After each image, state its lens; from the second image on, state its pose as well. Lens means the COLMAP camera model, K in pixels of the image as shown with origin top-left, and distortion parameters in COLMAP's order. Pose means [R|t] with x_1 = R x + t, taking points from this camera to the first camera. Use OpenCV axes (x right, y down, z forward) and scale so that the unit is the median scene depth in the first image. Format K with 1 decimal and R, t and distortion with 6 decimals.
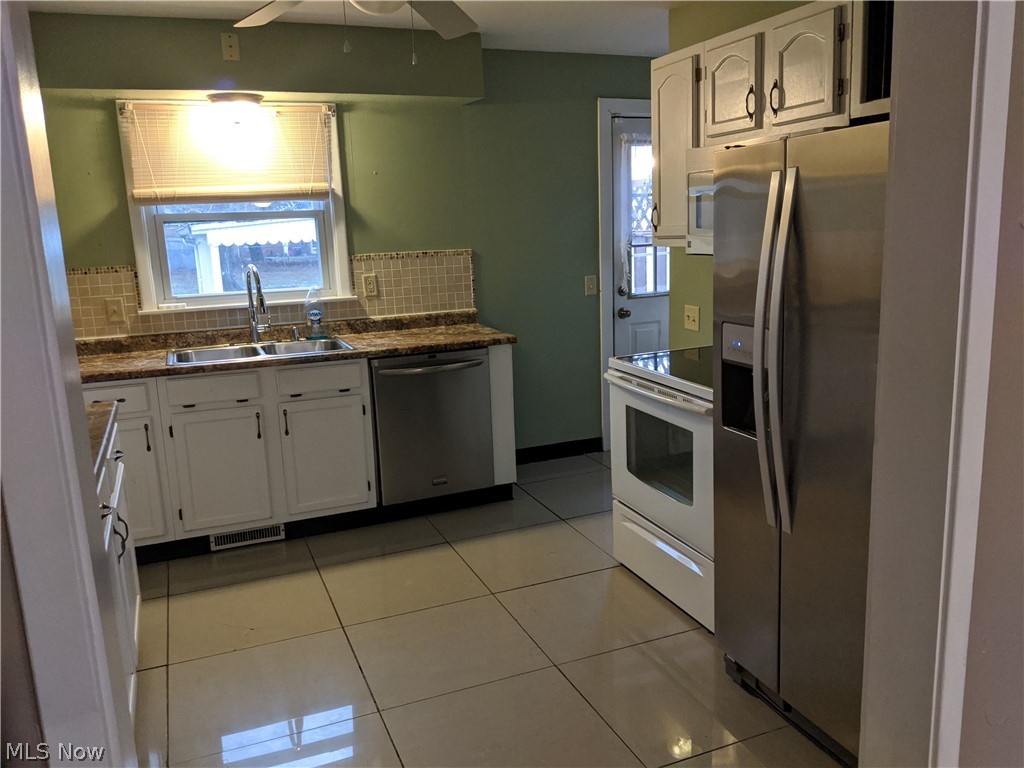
lens RADIAL K [[823.6, 0, 520.1], [0, 823.6, 394.1], [0, 0, 1]] dist [0.061923, -0.128402]
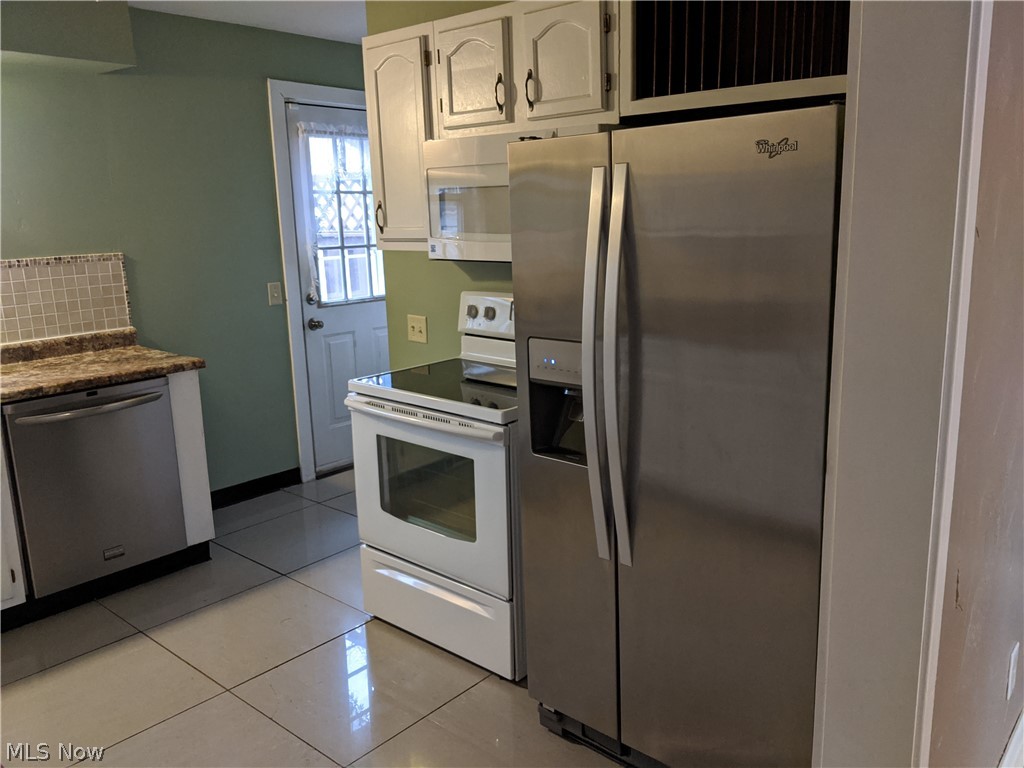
lens RADIAL K [[823.6, 0, 540.0], [0, 823.6, 387.8], [0, 0, 1]] dist [0.061923, -0.128402]
pose [[0.886710, -0.079634, 0.455415, -0.101764], [0.083896, 0.996415, 0.010886, -0.028458], [-0.454650, 0.028555, 0.890213, 0.146606]]
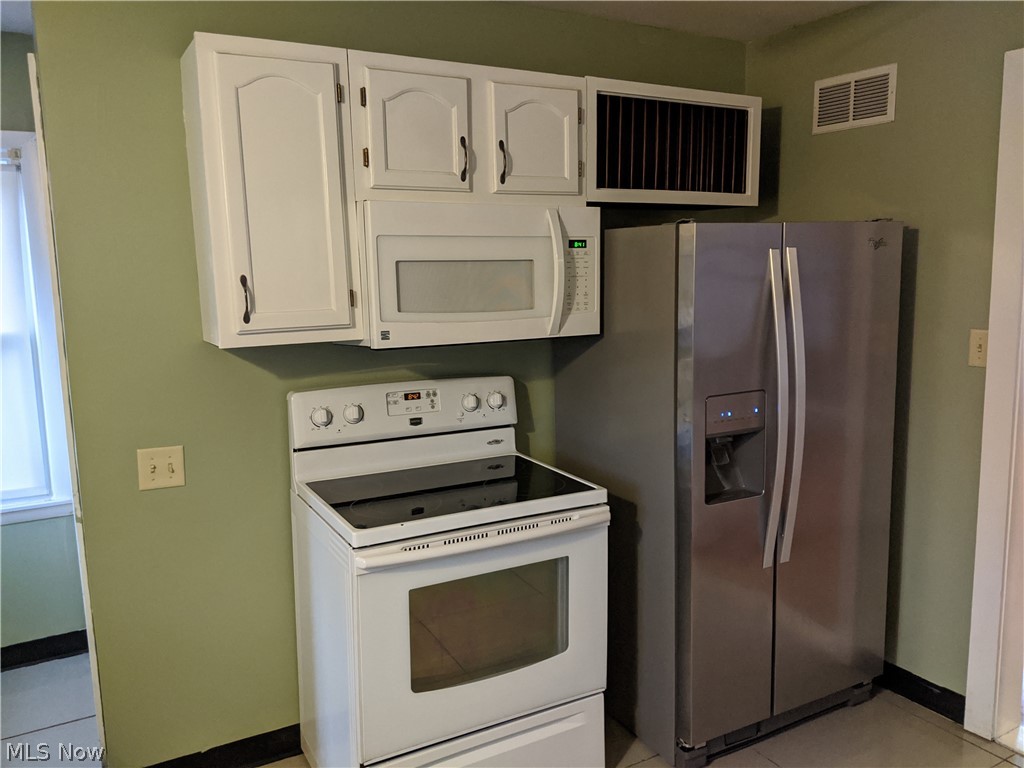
lens RADIAL K [[823.6, 0, 514.7], [0, 823.6, 388.2], [0, 0, 1]] dist [0.061923, -0.128402]
pose [[-0.135134, -0.103878, 0.985367, -0.458768], [0.225633, 0.965134, 0.132689, -0.189079], [-0.964794, 0.240263, -0.106984, 0.901068]]
